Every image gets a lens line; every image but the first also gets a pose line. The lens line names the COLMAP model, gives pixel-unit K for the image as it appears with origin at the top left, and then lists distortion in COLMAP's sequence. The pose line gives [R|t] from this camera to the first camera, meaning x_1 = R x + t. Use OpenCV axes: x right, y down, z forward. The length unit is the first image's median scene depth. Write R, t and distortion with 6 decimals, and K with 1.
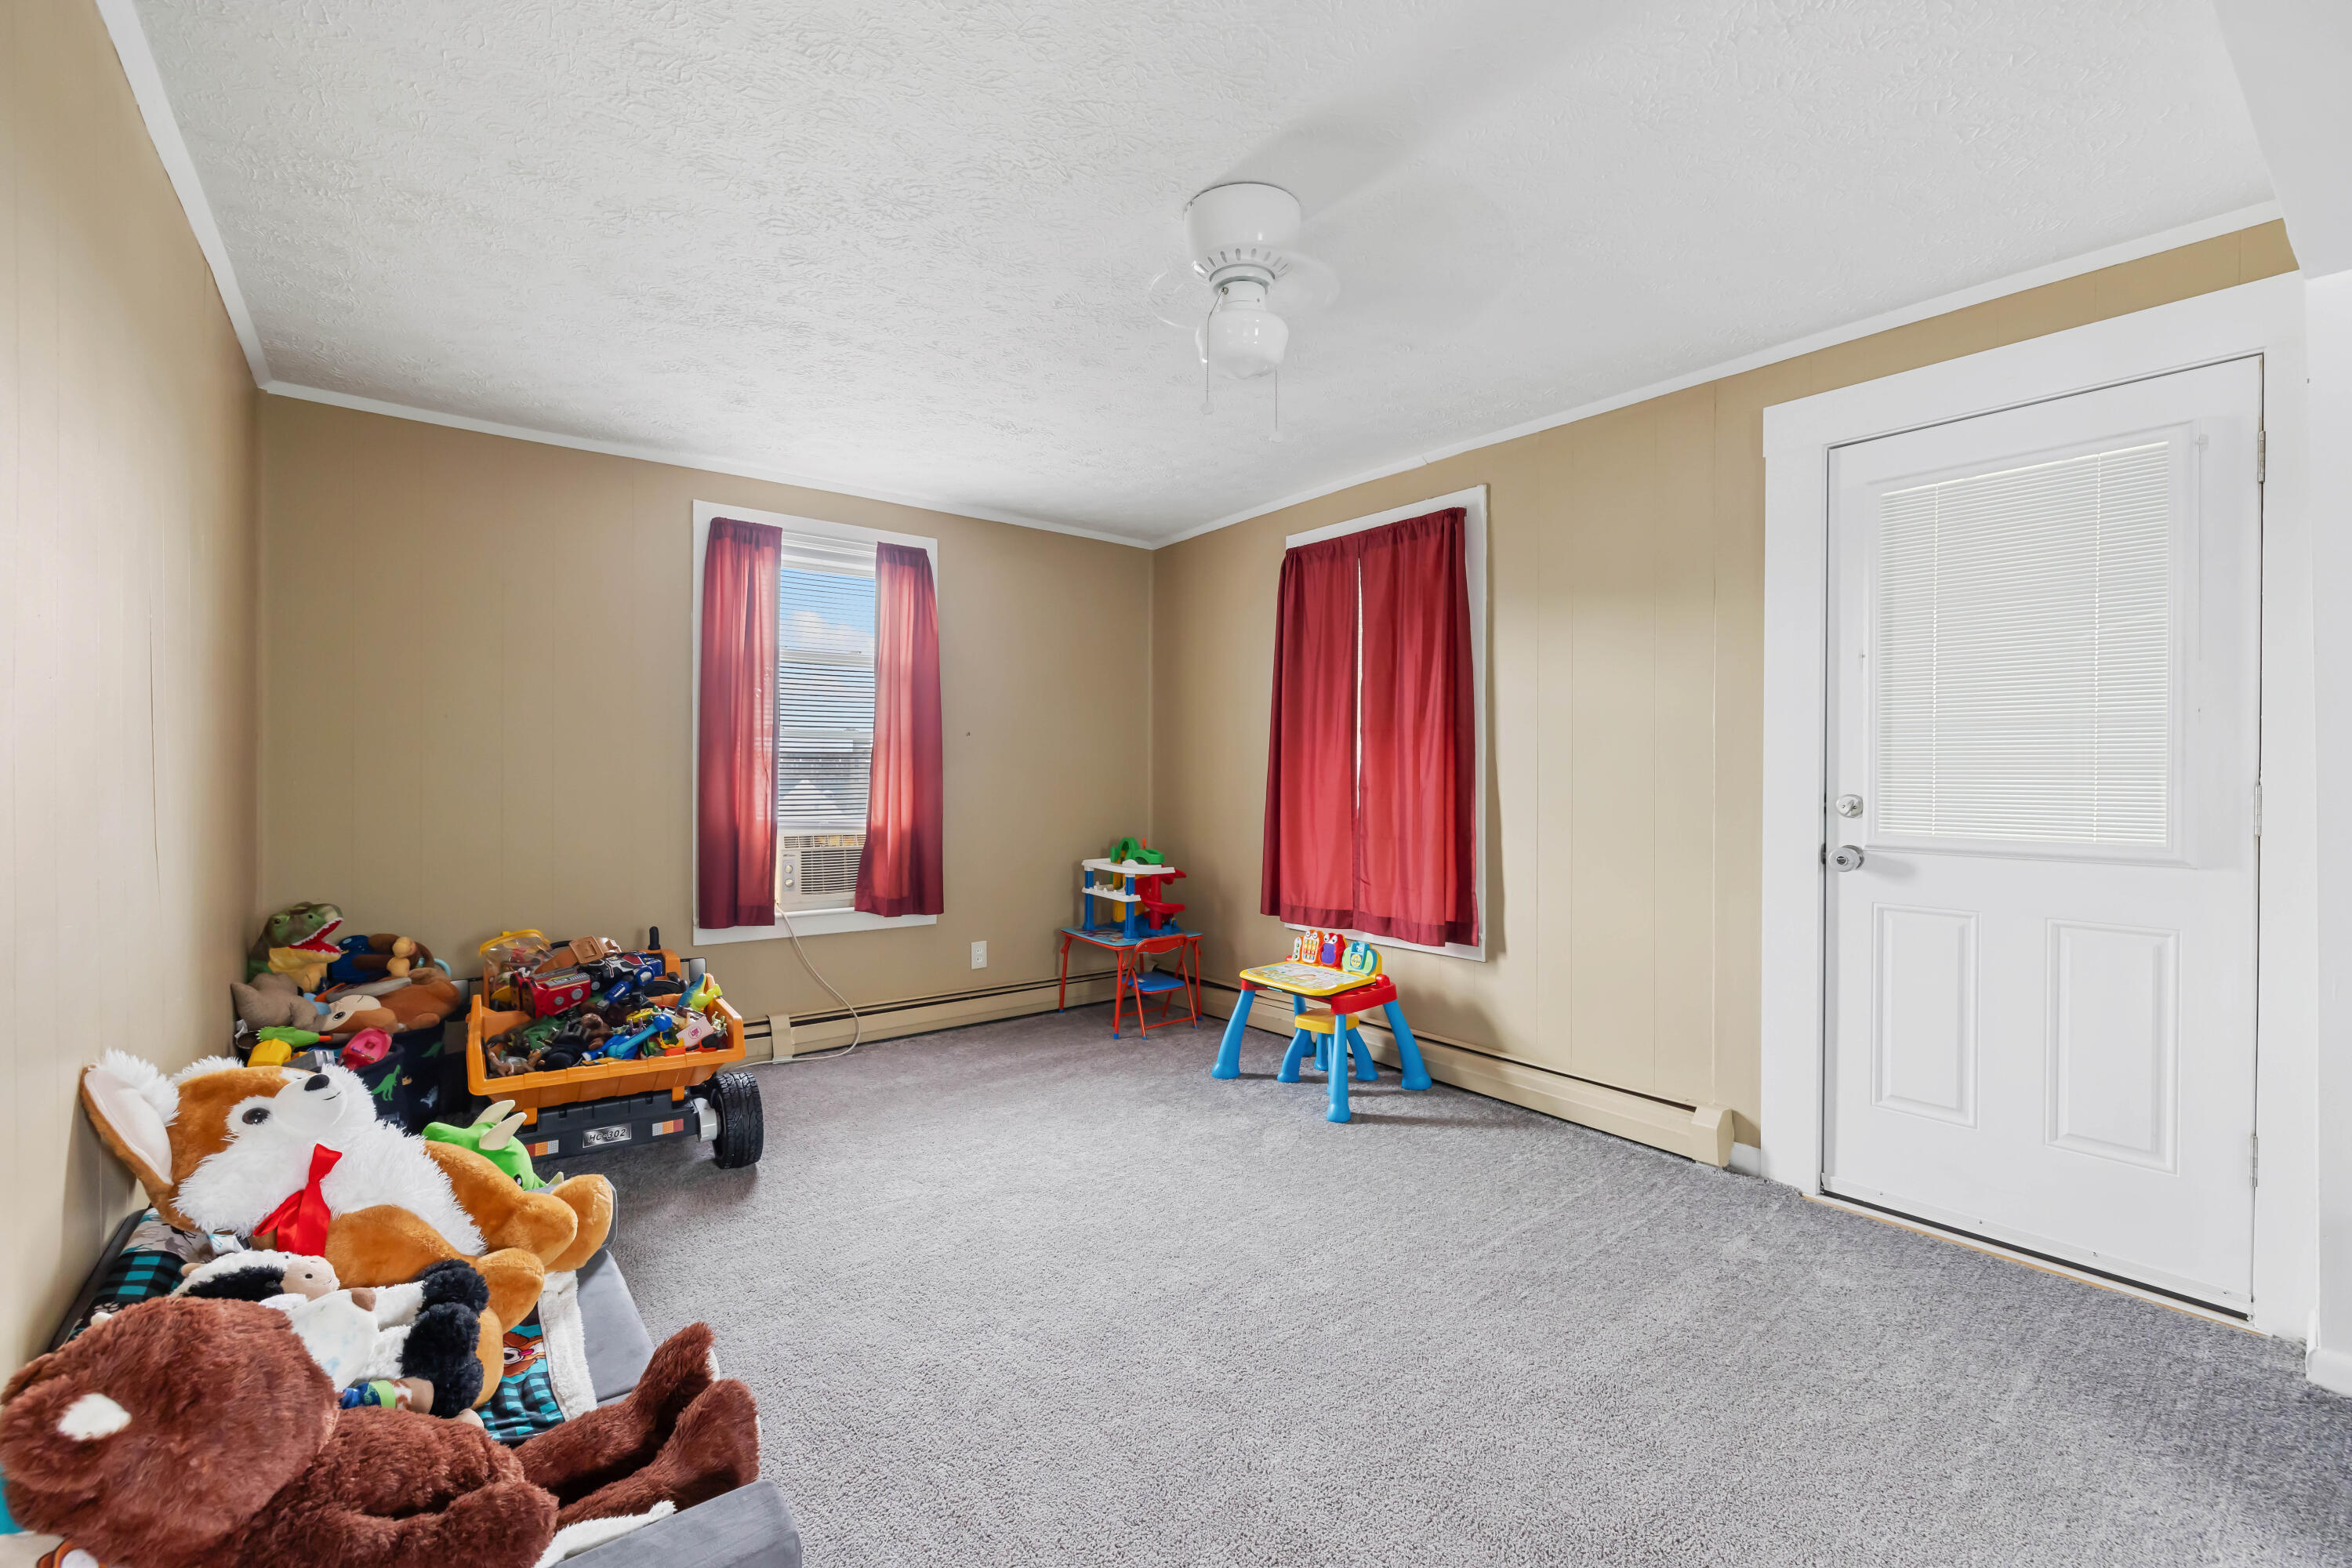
lens RADIAL K [[1000.8, 0, 1168.3], [0, 1000.8, 783.6], [0, 0, 1]] dist [0.003275, 0.000207]
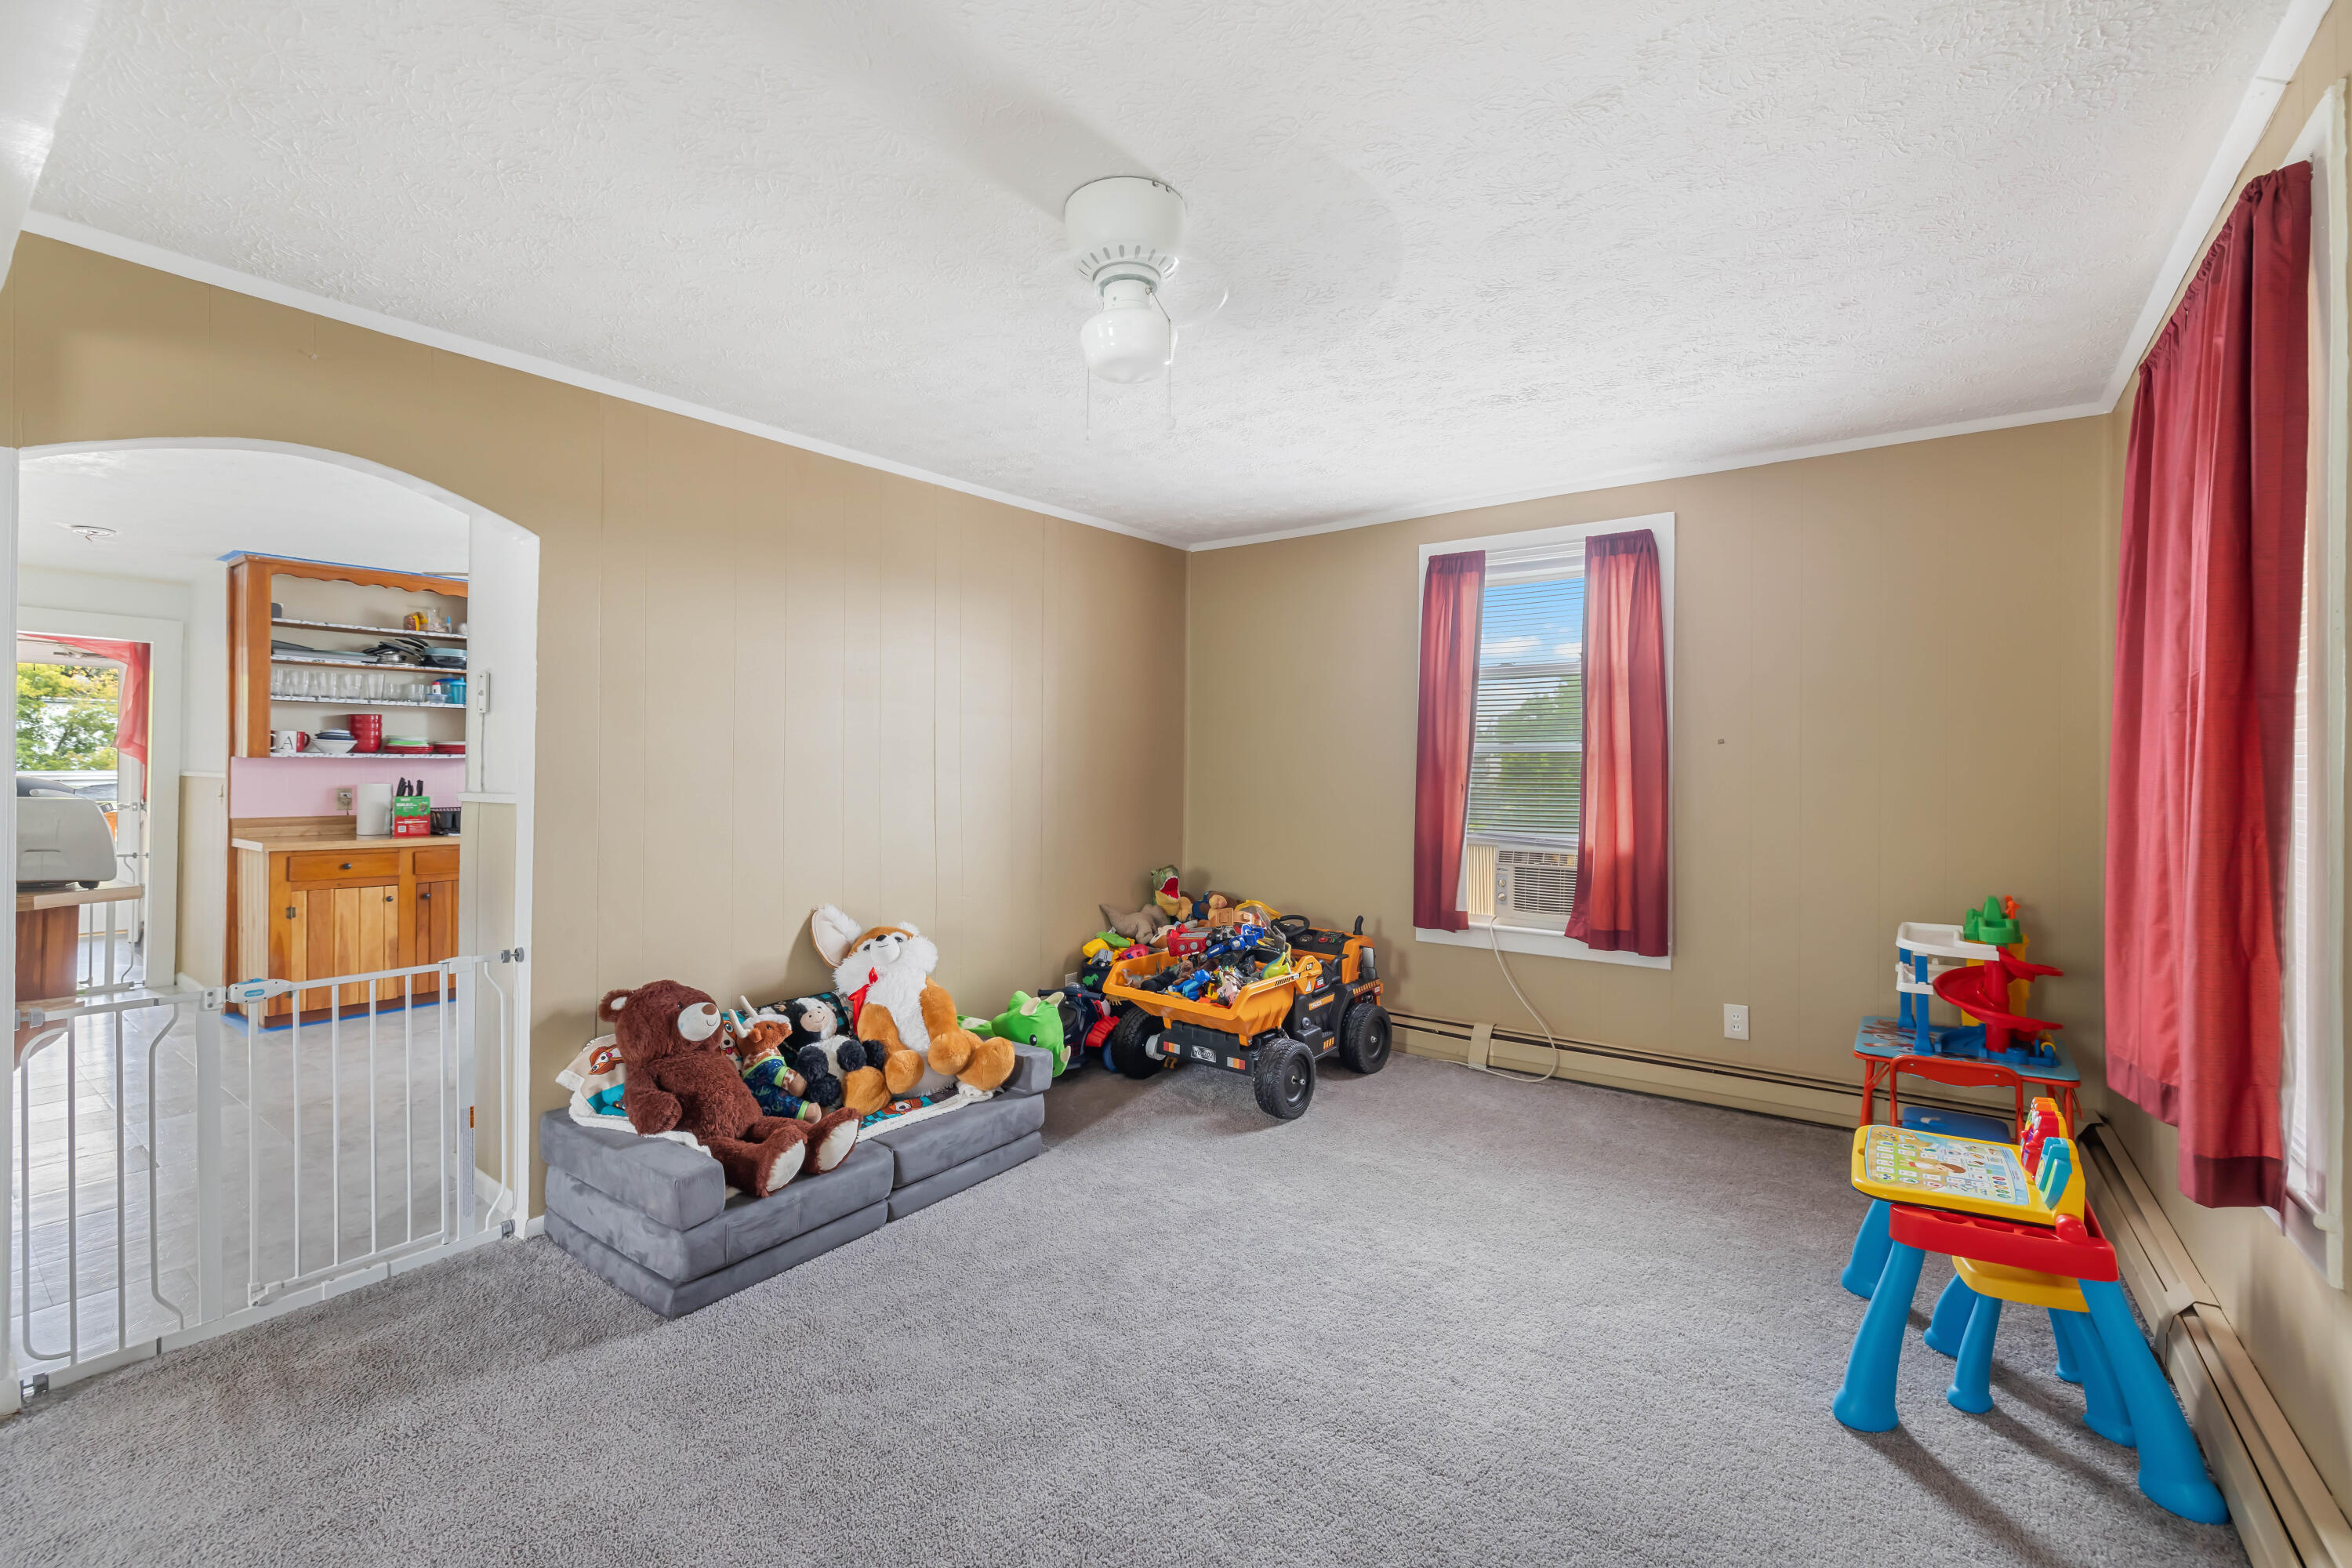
lens RADIAL K [[1000.8, 0, 1166.4], [0, 1000.8, 774.8], [0, 0, 1]] dist [0.003275, 0.000207]
pose [[0.275359, -0.002358, -0.961339, 0.499935], [-0.014861, 0.999867, -0.006709, -0.011799], [0.961227, 0.016134, 0.275288, 0.391480]]
